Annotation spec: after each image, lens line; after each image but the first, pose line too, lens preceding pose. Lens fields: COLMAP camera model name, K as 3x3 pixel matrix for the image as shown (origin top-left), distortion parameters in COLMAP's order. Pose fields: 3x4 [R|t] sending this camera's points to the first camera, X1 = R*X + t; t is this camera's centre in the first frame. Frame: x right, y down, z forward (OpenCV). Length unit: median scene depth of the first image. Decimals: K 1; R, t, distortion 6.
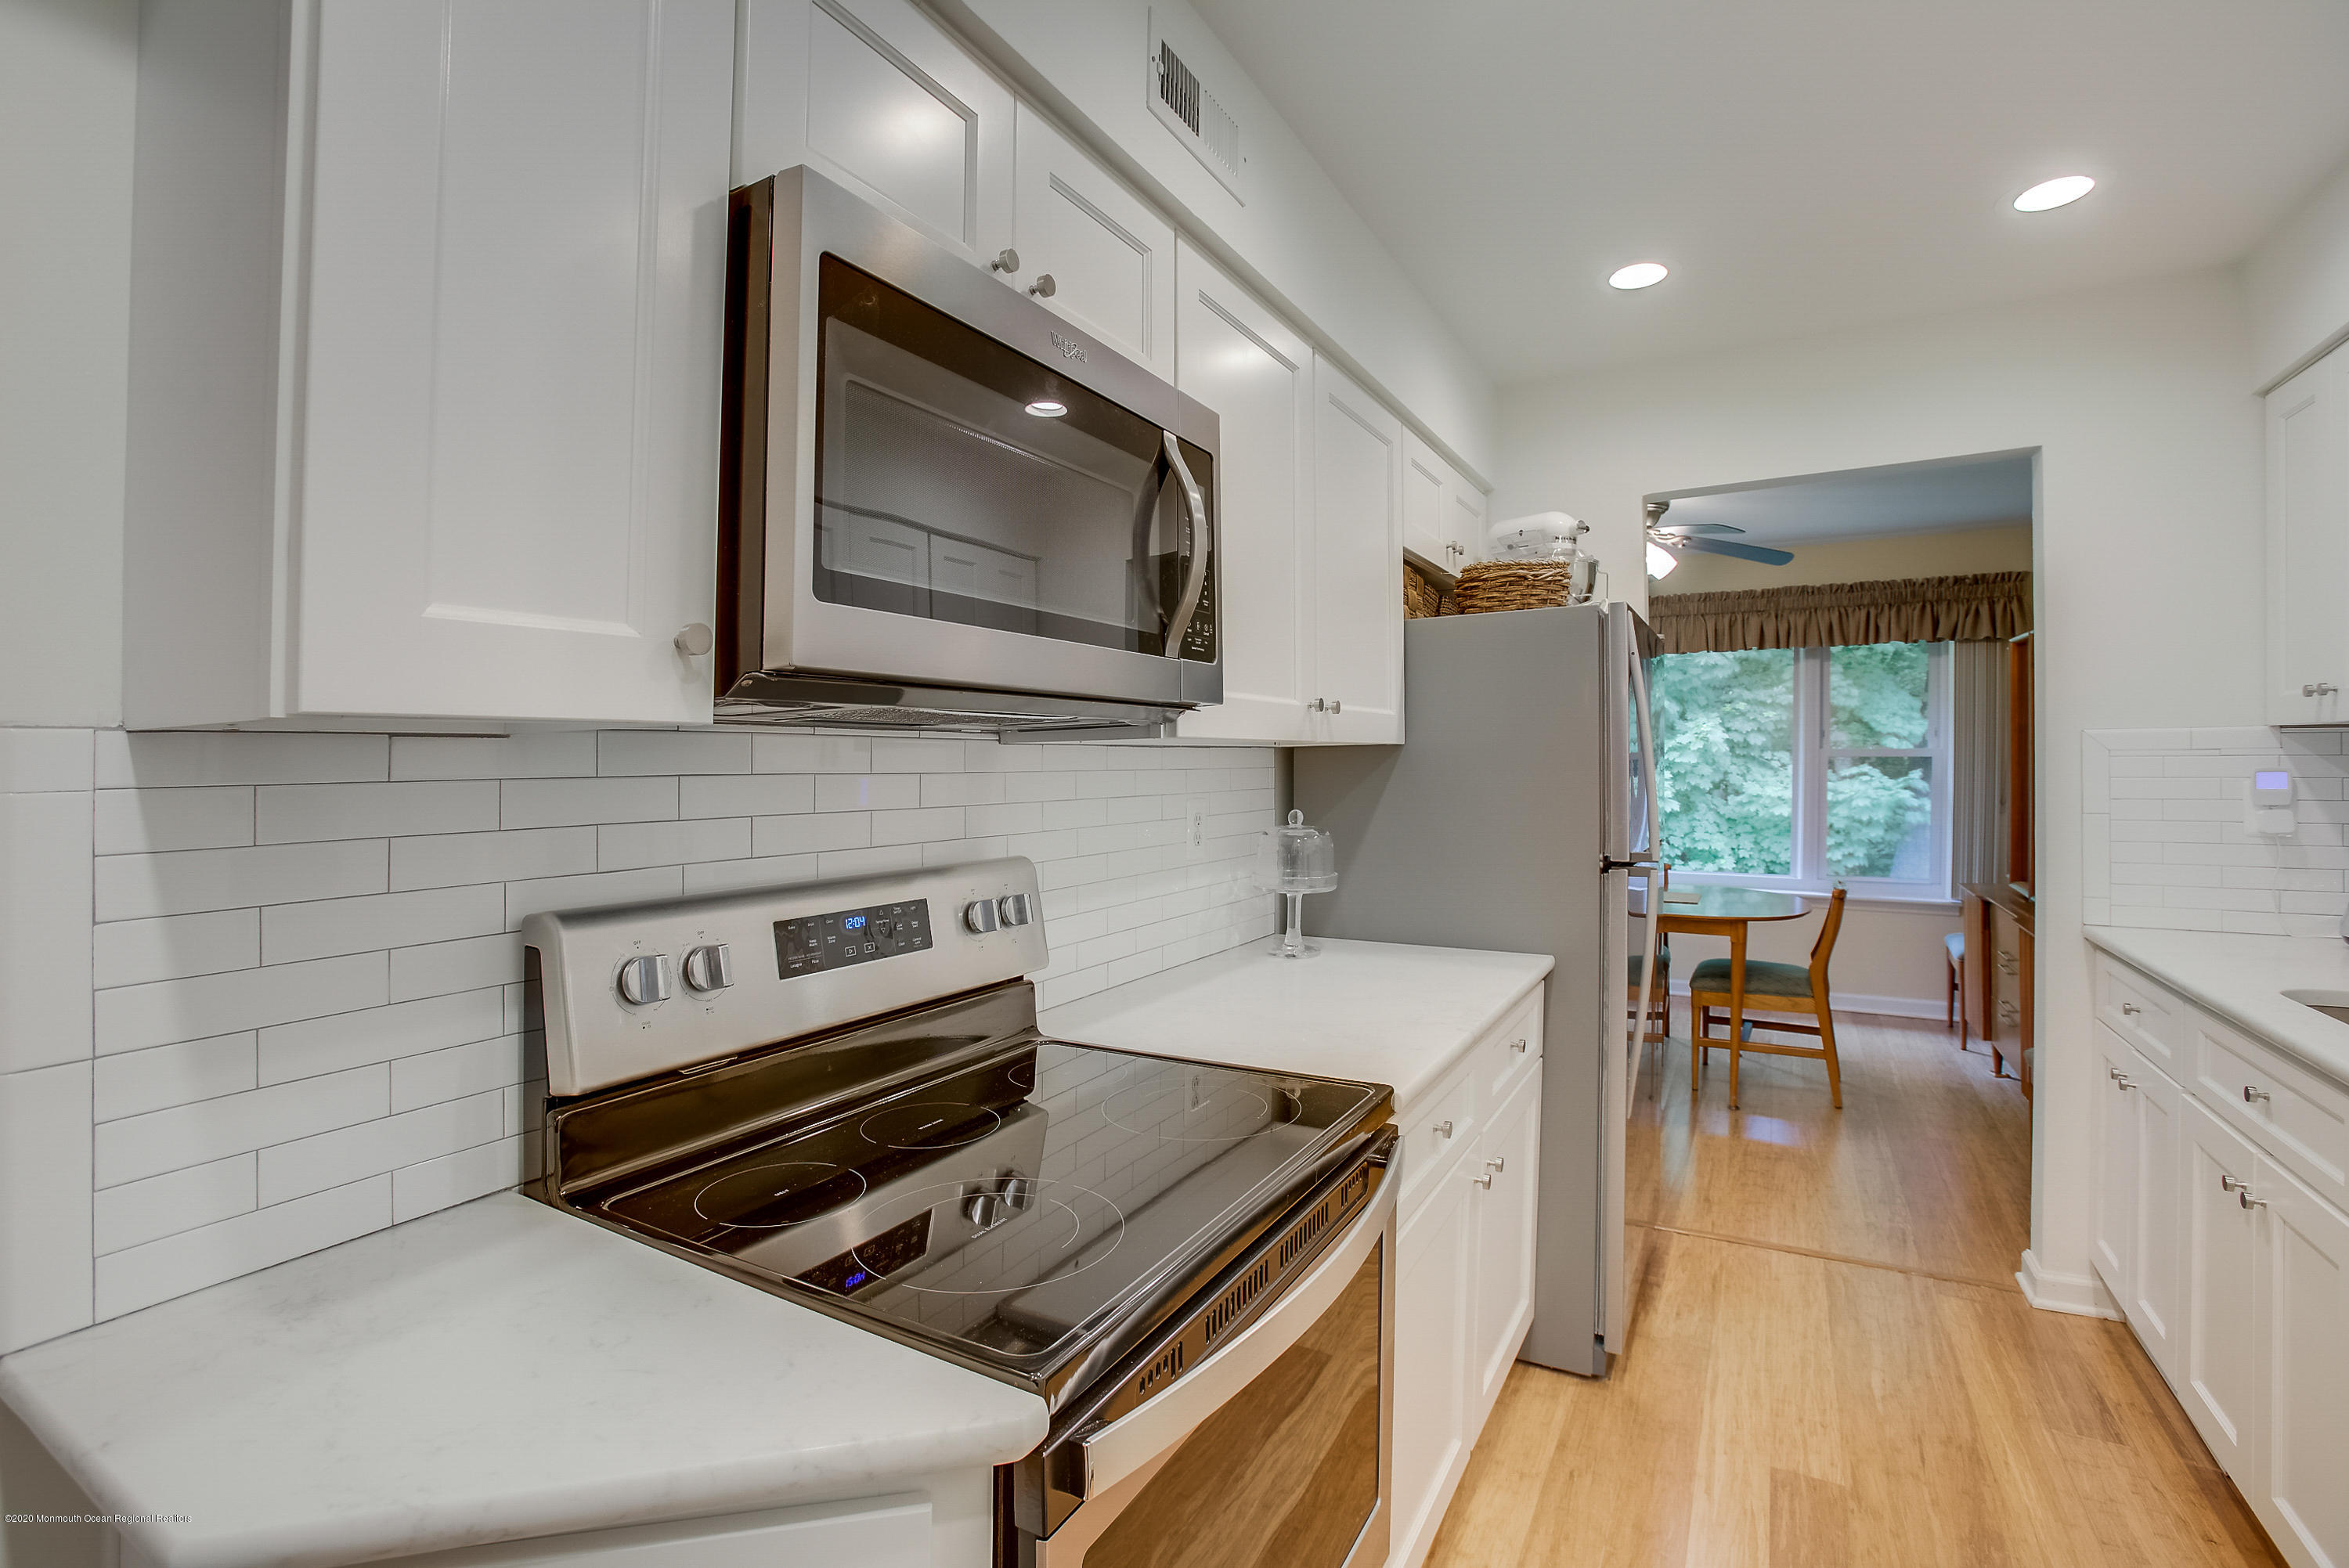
lens RADIAL K [[1065.6, 0, 1176.7], [0, 1065.6, 768.7], [0, 0, 1]] dist [-0.071404, 0.024809]
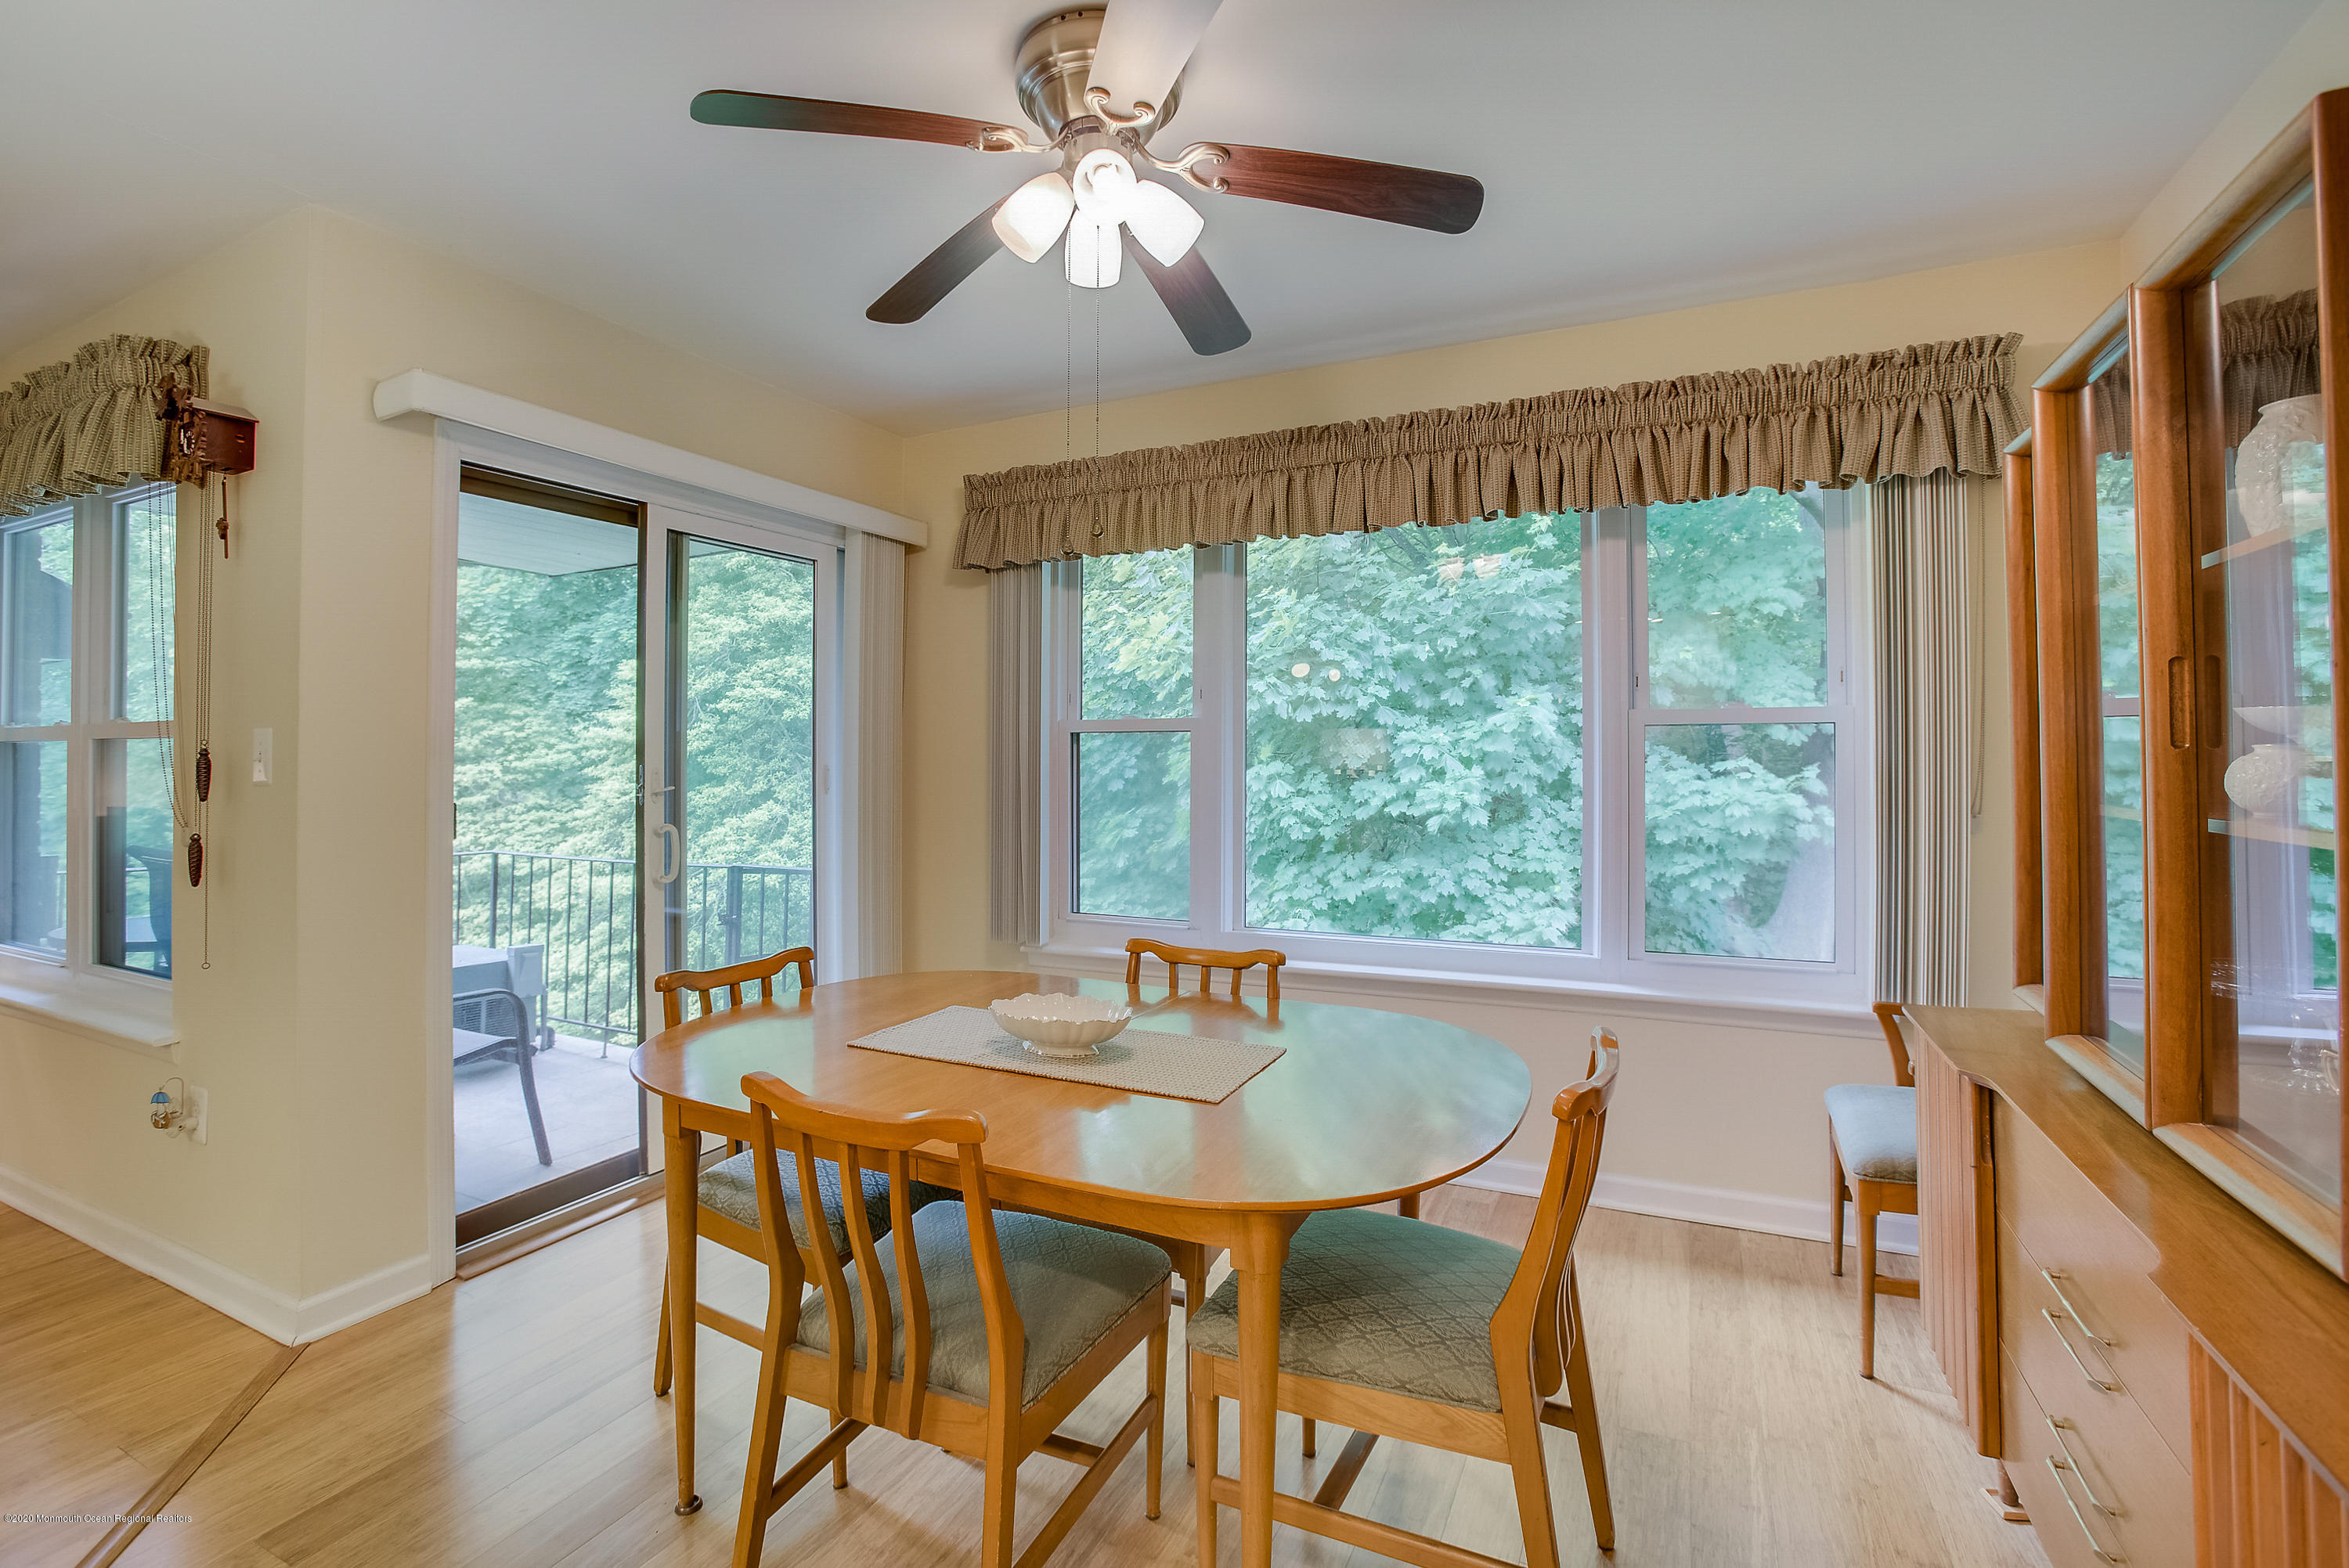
lens RADIAL K [[1065.6, 0, 1169.6], [0, 1065.6, 735.0], [0, 0, 1]] dist [-0.071404, 0.024809]
pose [[0.997772, 0.009610, 0.066020, 0.470462], [-0.007420, 0.999417, -0.033332, 0.018355], [-0.066302, 0.032768, 0.997261, 0.648018]]
